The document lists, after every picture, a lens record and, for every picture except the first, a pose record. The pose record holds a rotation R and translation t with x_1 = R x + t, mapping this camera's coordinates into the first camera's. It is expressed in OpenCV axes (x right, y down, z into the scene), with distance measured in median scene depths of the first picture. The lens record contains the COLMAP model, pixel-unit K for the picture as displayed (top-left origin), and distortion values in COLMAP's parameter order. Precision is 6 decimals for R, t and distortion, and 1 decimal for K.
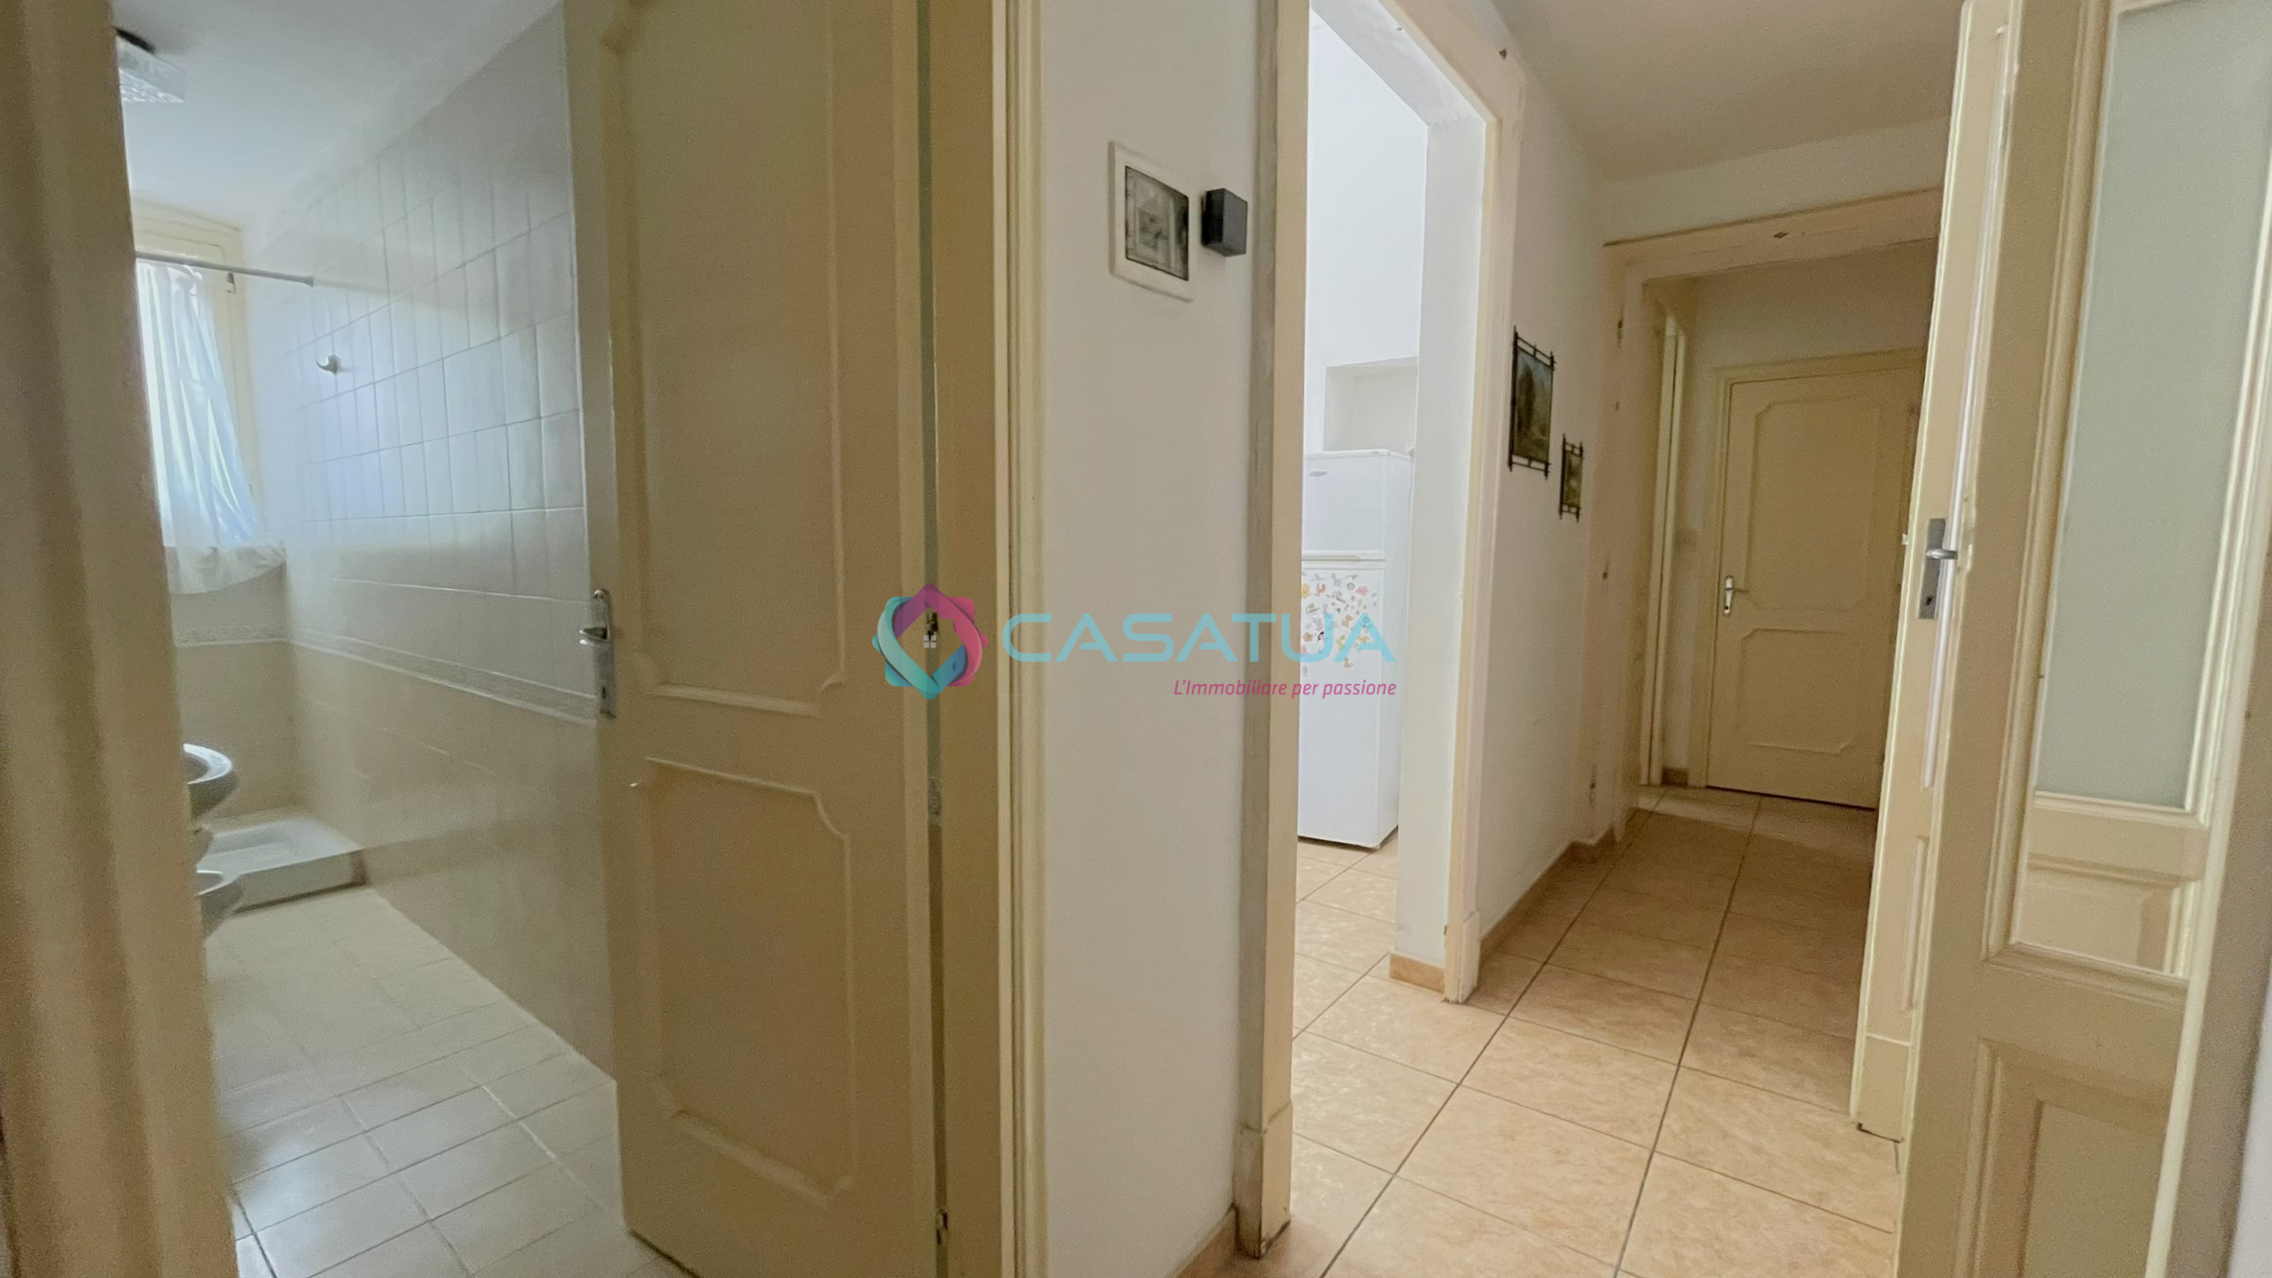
lens RADIAL K [[934.4, 0, 1118.4], [0, 934.4, 640.7], [0, 0, 1]] dist [0.000413, -0.000031]
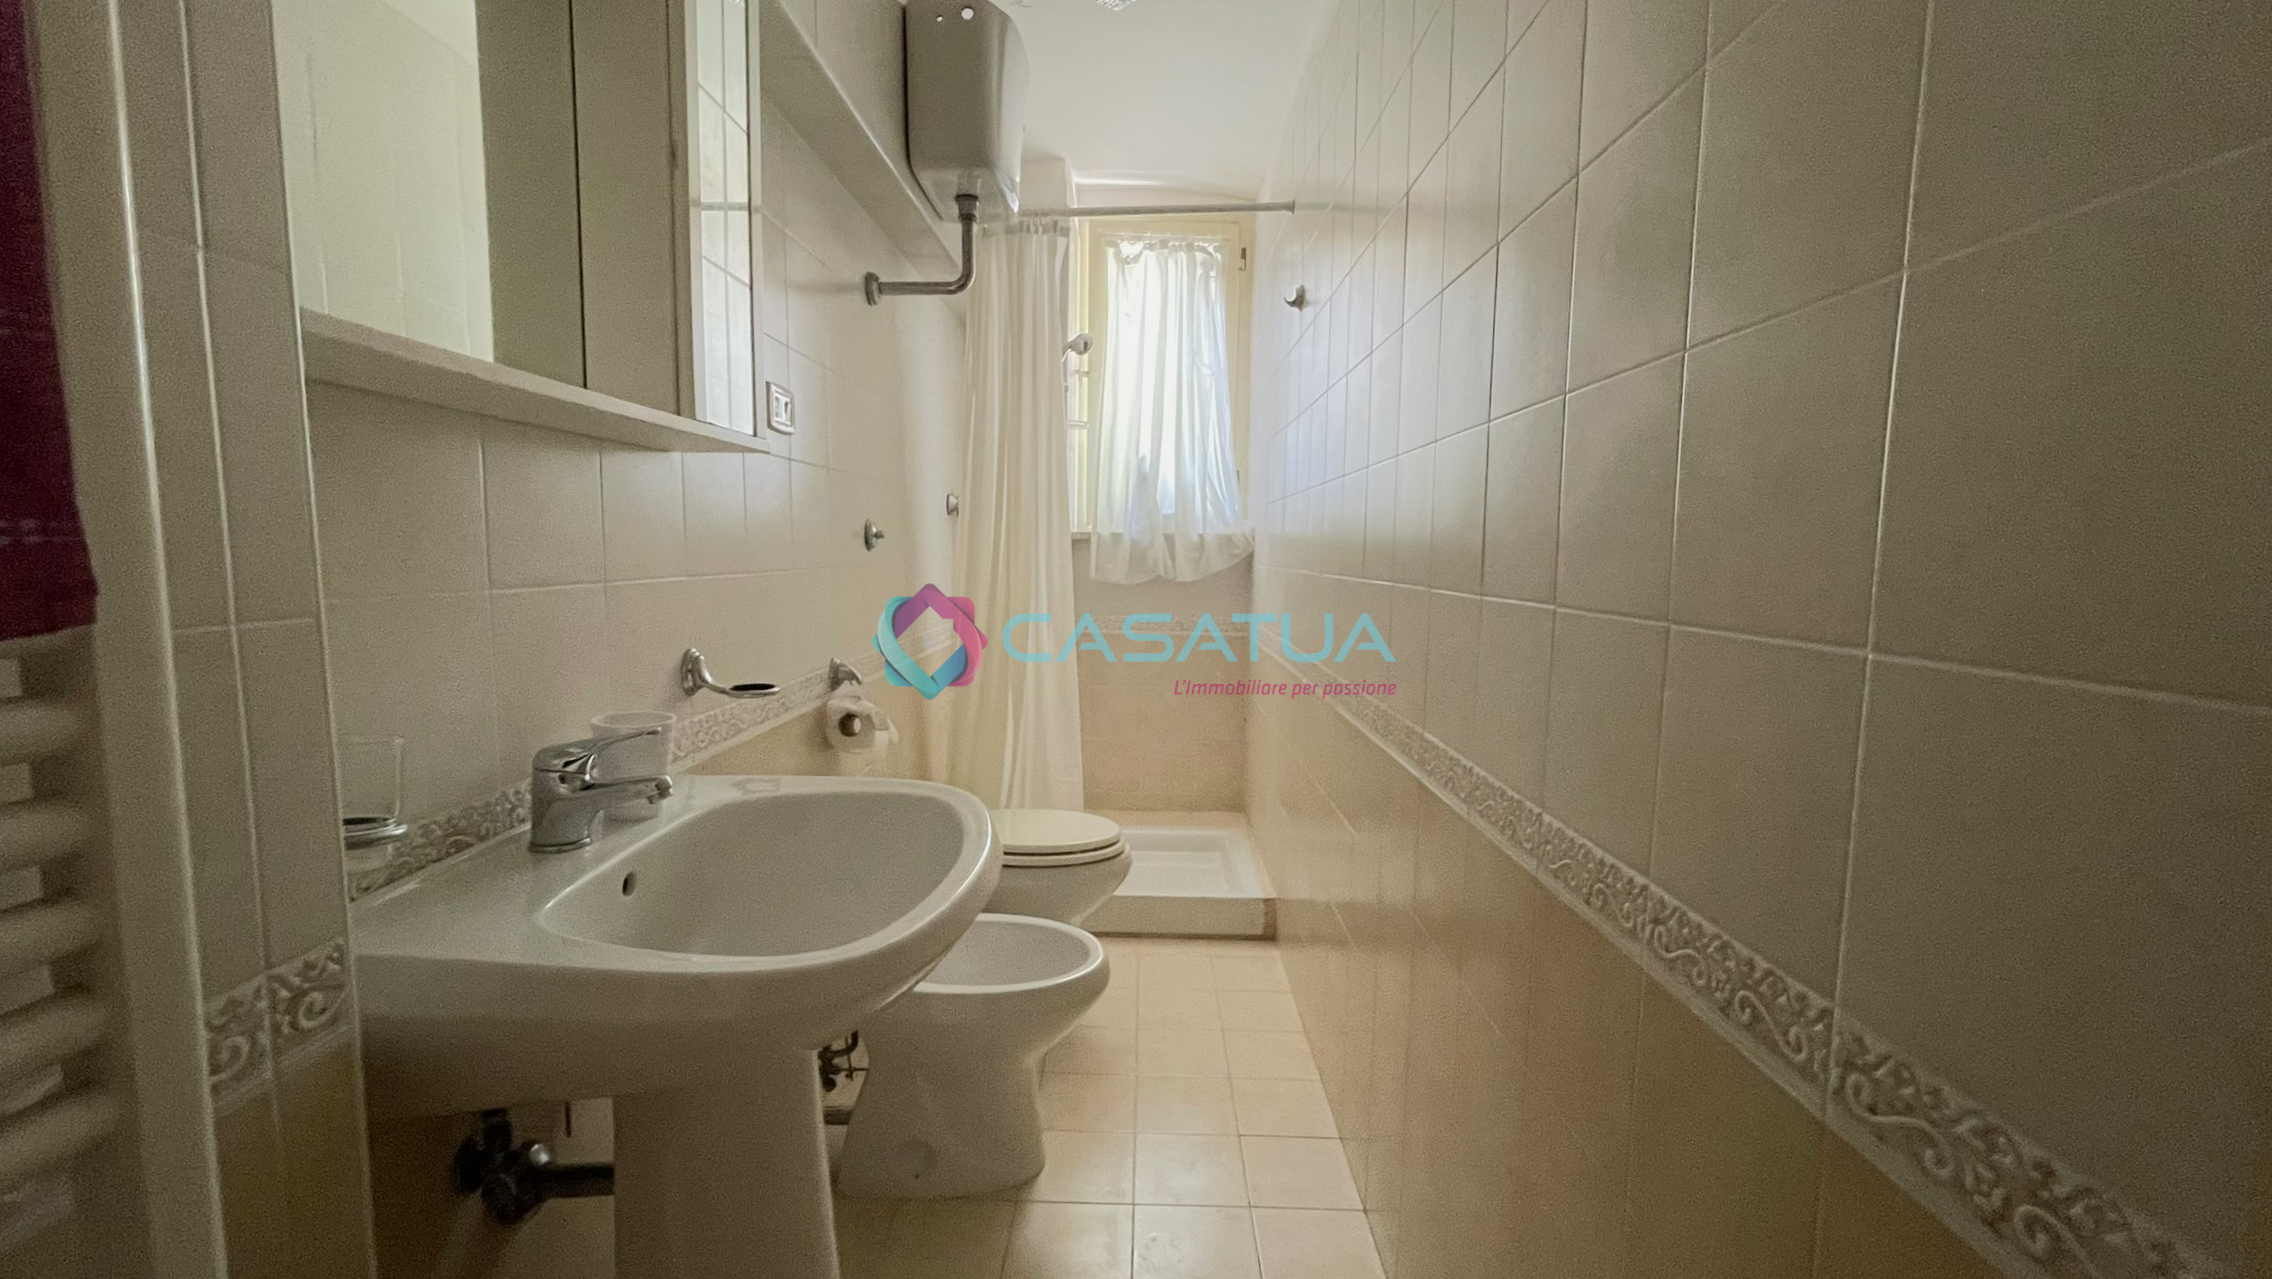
lens RADIAL K [[934.4, 0, 1127.6], [0, 934.4, 635.5], [0, 0, 1]] dist [0.000413, -0.000031]
pose [[0.601822, 0.082518, -0.794356, -0.254050], [-0.093283, 0.995103, 0.032699, -0.022139], [0.793164, 0.054421, 0.606572, 0.386066]]
